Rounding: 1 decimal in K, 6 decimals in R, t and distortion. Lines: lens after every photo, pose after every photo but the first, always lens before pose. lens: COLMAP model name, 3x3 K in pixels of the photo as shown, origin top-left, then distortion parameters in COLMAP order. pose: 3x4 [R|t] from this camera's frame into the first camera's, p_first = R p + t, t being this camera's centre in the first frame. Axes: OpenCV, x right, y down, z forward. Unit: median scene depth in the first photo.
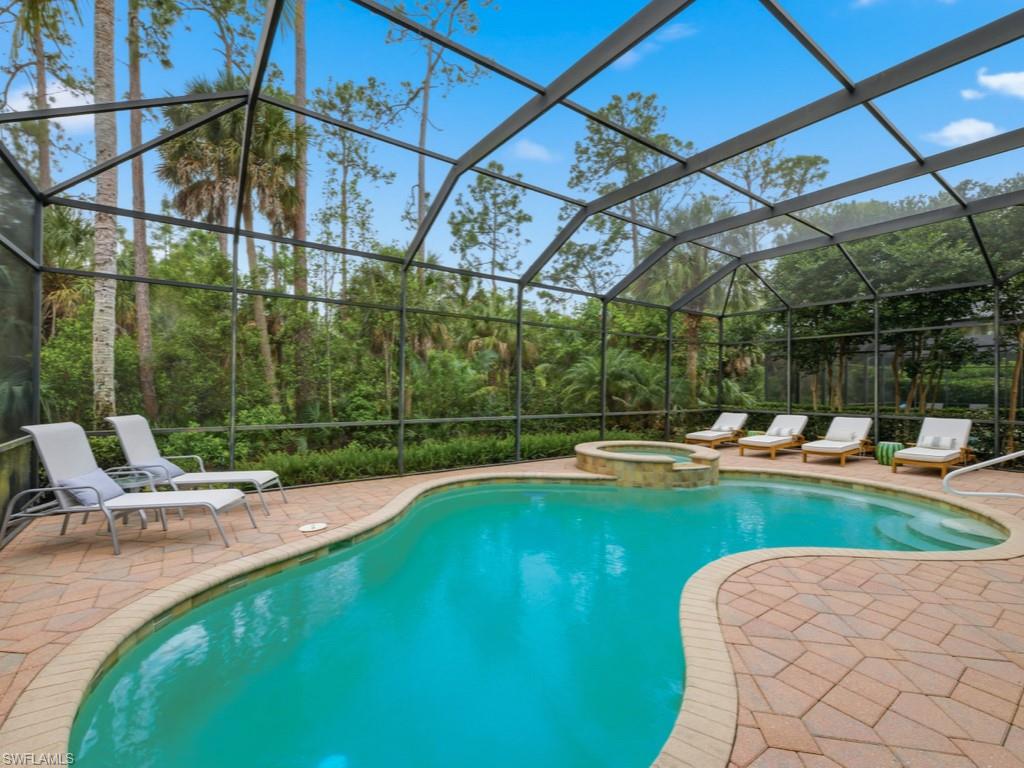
lens RADIAL K [[457.9, 0, 501.1], [0, 457.9, 385.6], [0, 0, 1]] dist [-0.001605, -0.000587]
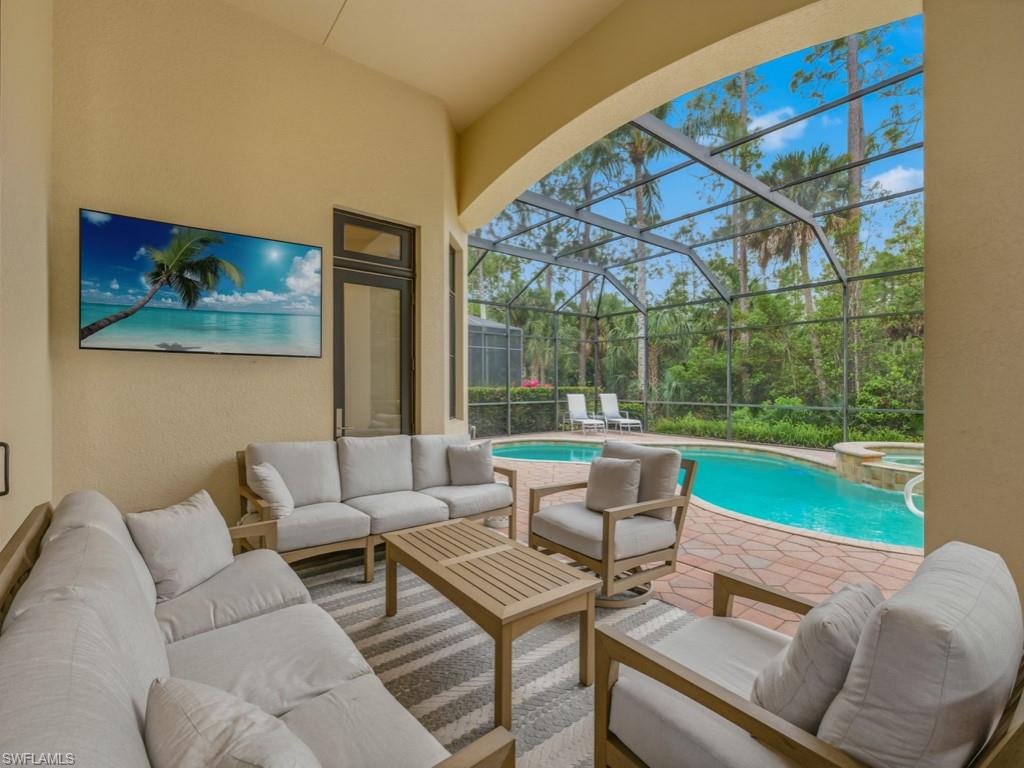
lens RADIAL K [[457.9, 0, 505.2], [0, 457.9, 385.3], [0, 0, 1]] dist [-0.001605, -0.000587]
pose [[0.048517, -0.002848, -0.998818, 1.307559], [0.006859, 0.999973, -0.002518, 0.013339], [0.998799, -0.006729, 0.048535, 0.199365]]
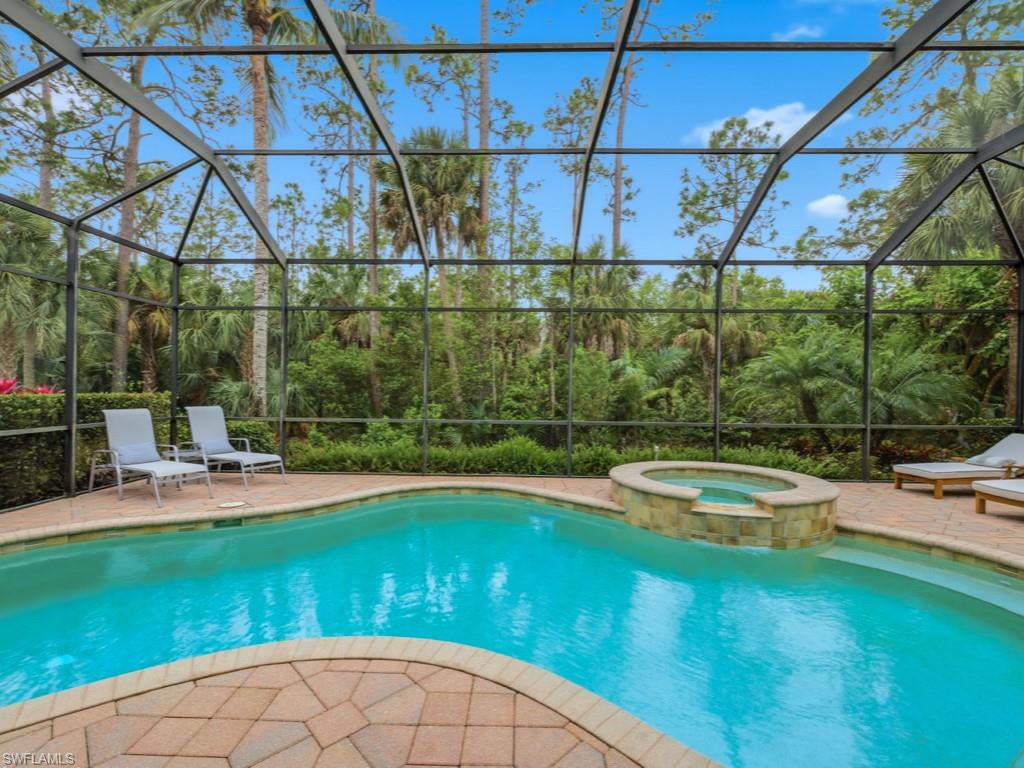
lens RADIAL K [[457.9, 0, 507.6], [0, 457.9, 388.1], [0, 0, 1]] dist [-0.001605, -0.000587]
pose [[0.806460, 0.002460, -0.591284, 0.554309], [-0.002463, 0.999997, 0.000801, 0.003770], [0.591284, 0.000810, 0.806463, 0.301531]]
